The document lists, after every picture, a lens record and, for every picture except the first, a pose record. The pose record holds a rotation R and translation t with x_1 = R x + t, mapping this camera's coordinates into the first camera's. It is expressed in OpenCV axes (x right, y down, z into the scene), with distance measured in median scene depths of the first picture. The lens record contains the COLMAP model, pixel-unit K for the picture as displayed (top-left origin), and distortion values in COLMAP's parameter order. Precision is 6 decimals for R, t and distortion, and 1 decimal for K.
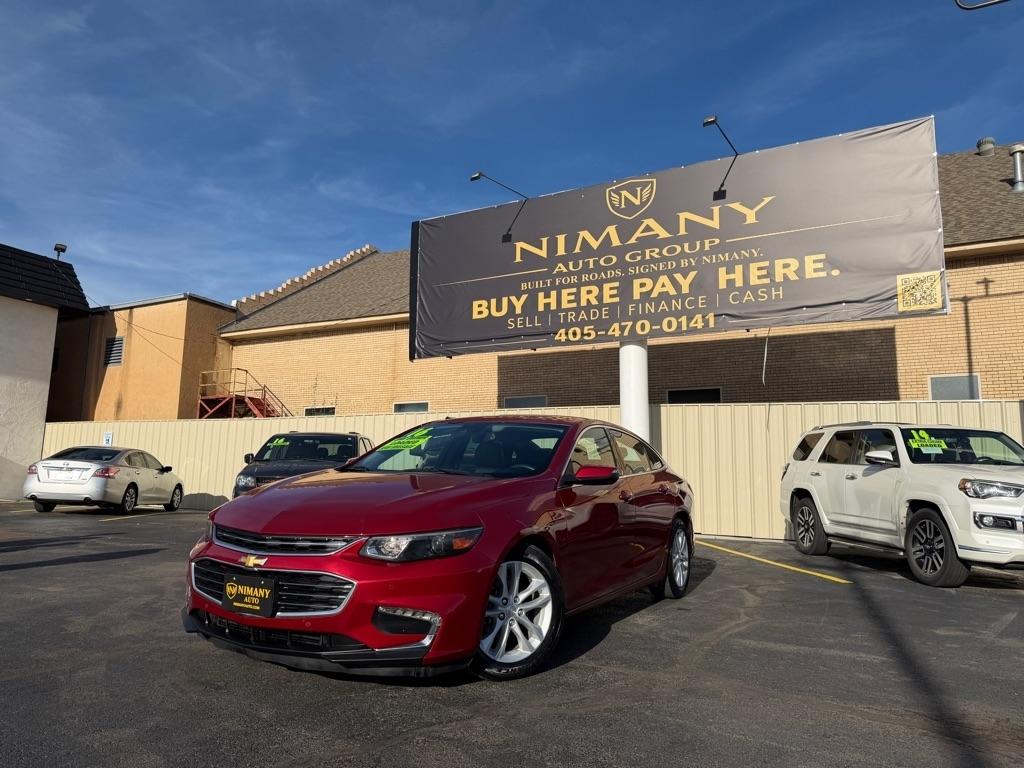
lens RADIAL K [[716.0, 0, 505.8], [0, 716.0, 382.7], [0, 0, 1]] dist [0.029700, -0.038309]
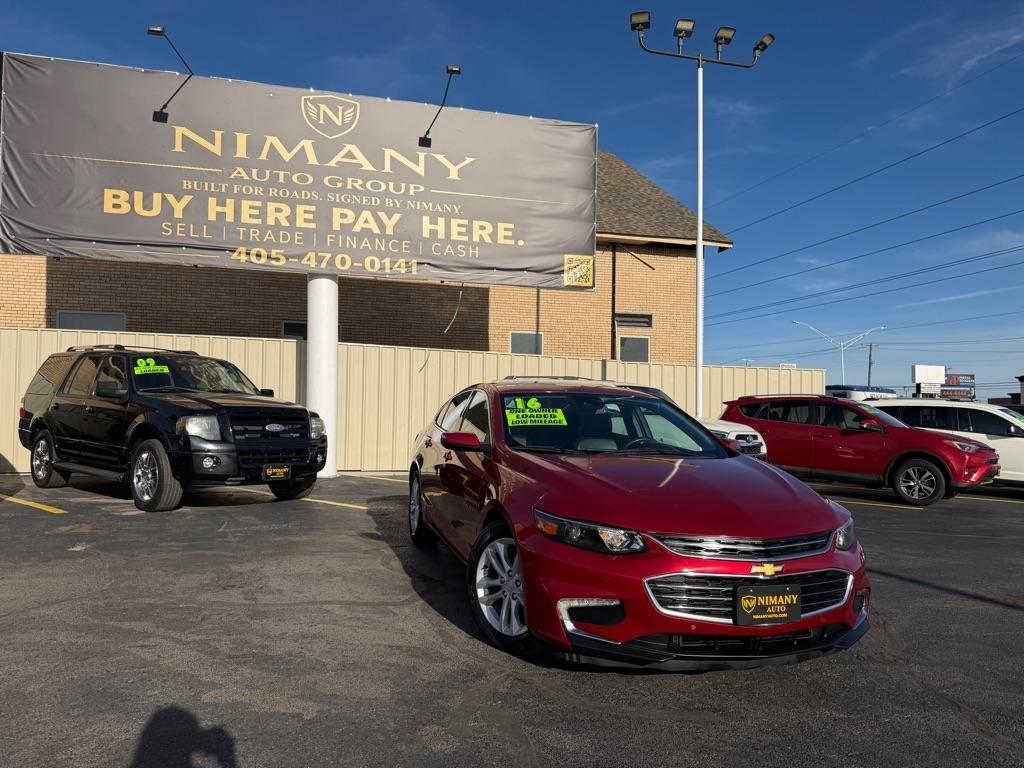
lens RADIAL K [[716.0, 0, 508.8], [0, 716.0, 397.3], [0, 0, 1]] dist [0.029700, -0.038309]
pose [[0.701870, 0.008812, 0.712250, -0.335519], [-0.101931, 0.990875, 0.088186, -0.005771], [-0.704974, -0.134495, 0.696364, 0.164208]]
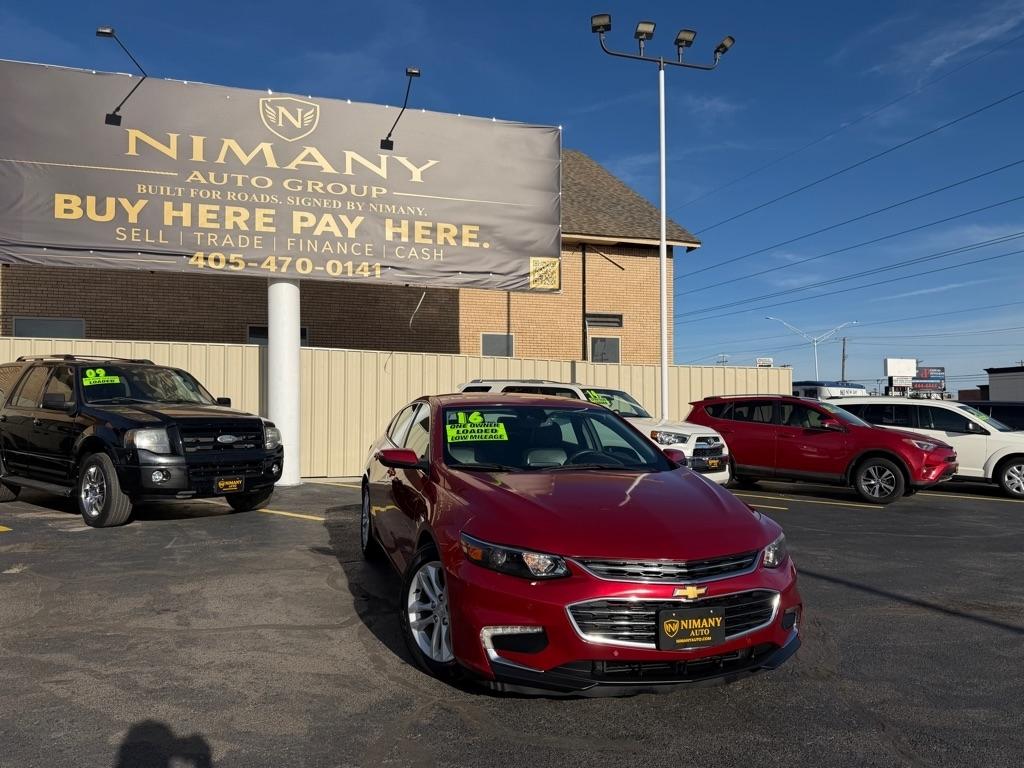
lens RADIAL K [[716.0, 0, 514.1], [0, 716.0, 393.5], [0, 0, 1]] dist [0.029700, -0.038309]
pose [[0.678365, 0.000611, 0.734725, -0.316839], [-0.092131, 0.992177, 0.084238, -0.016802], [-0.728926, -0.124835, 0.673115, 0.153256]]
